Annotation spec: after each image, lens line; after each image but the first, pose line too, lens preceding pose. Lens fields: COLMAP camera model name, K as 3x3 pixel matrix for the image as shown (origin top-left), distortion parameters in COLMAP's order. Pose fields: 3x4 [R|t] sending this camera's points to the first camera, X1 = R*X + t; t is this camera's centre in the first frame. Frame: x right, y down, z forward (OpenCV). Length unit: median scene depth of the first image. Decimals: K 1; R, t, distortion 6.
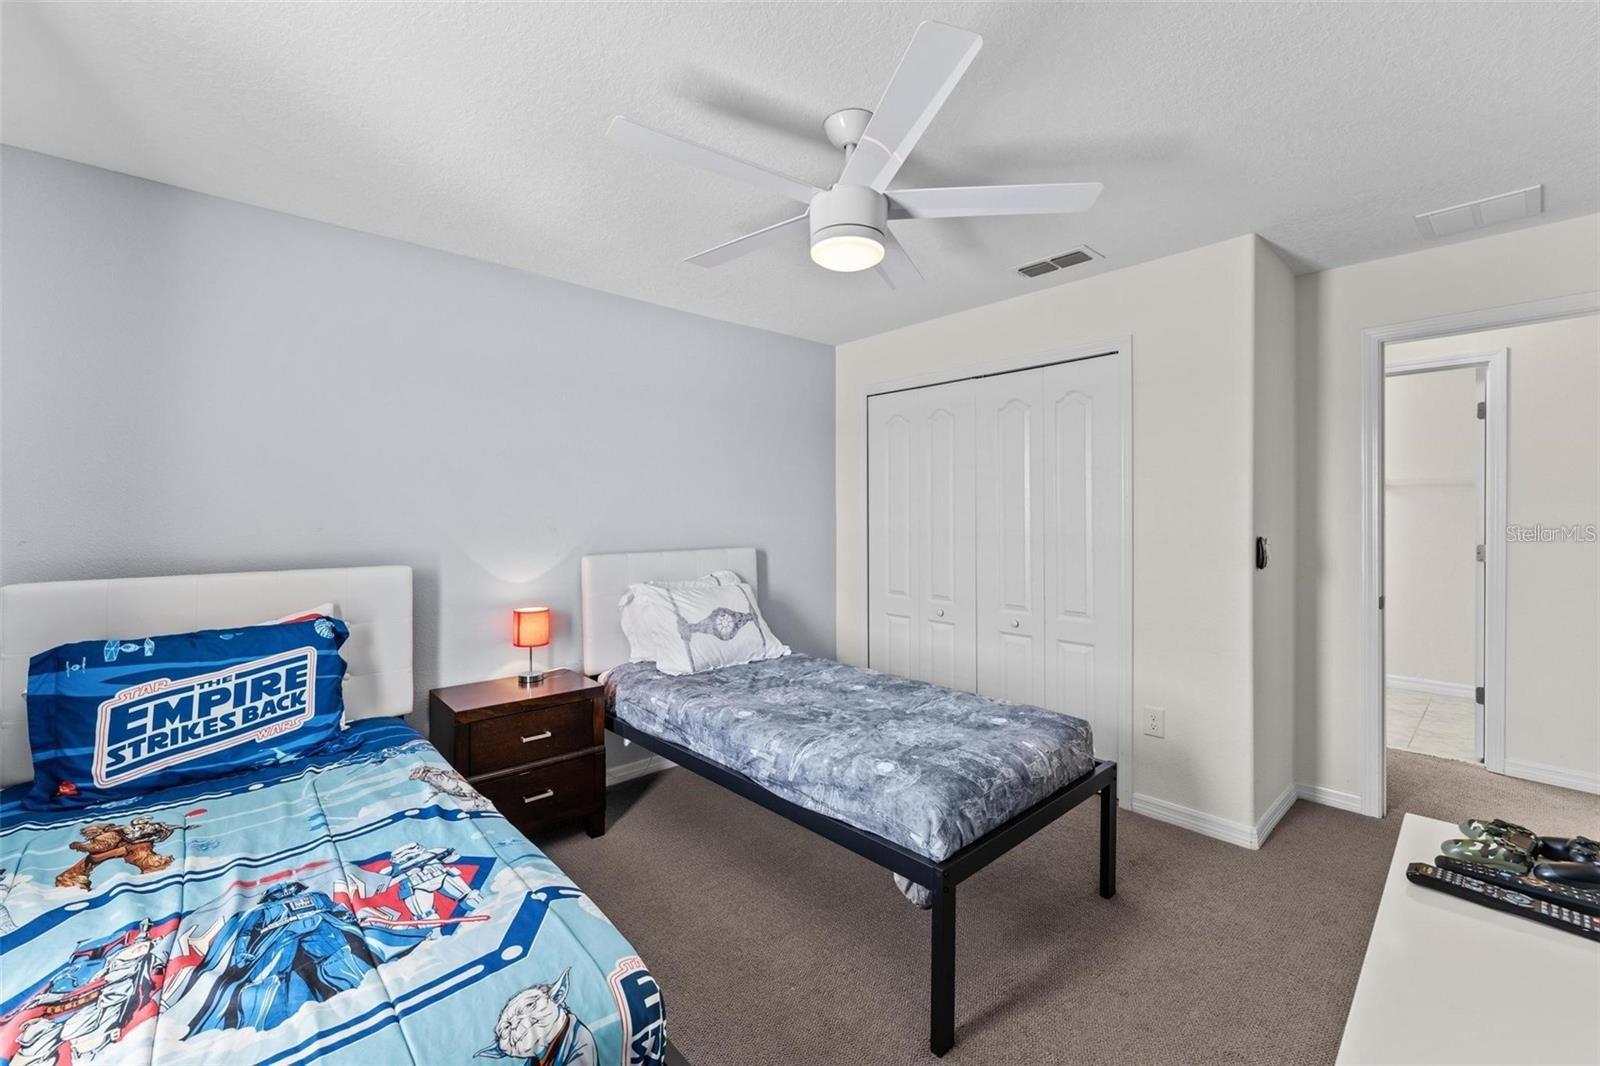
lens RADIAL K [[638.4, 0, 802.4], [0, 638.4, 523.4], [0, 0, 1]] dist [-0.003236, 0.001100]
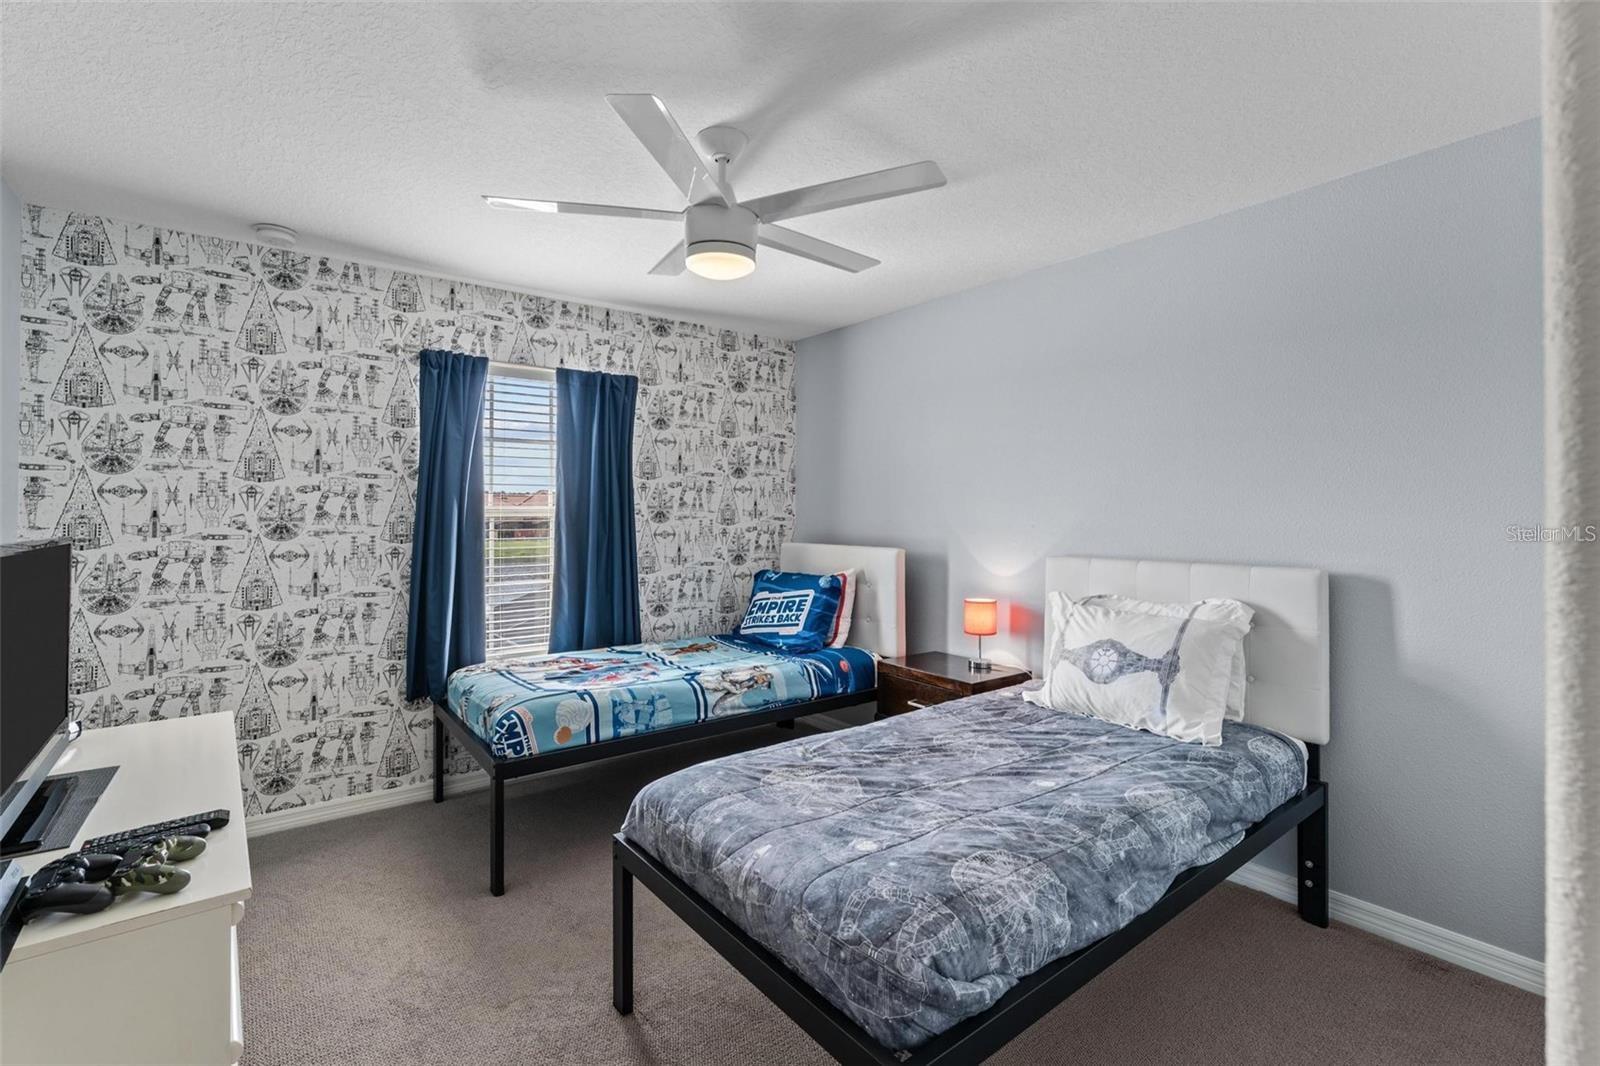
lens RADIAL K [[715.7, 0, 801.4], [0, 715.7, 518.5], [0, 0, 1]] dist [0.000169, -0.000001]
pose [[-0.067229, 0.009804, -0.997689, 1.097238], [-0.015226, 0.999825, 0.010851, -0.015976], [0.997621, 0.015921, -0.067068, 1.073159]]
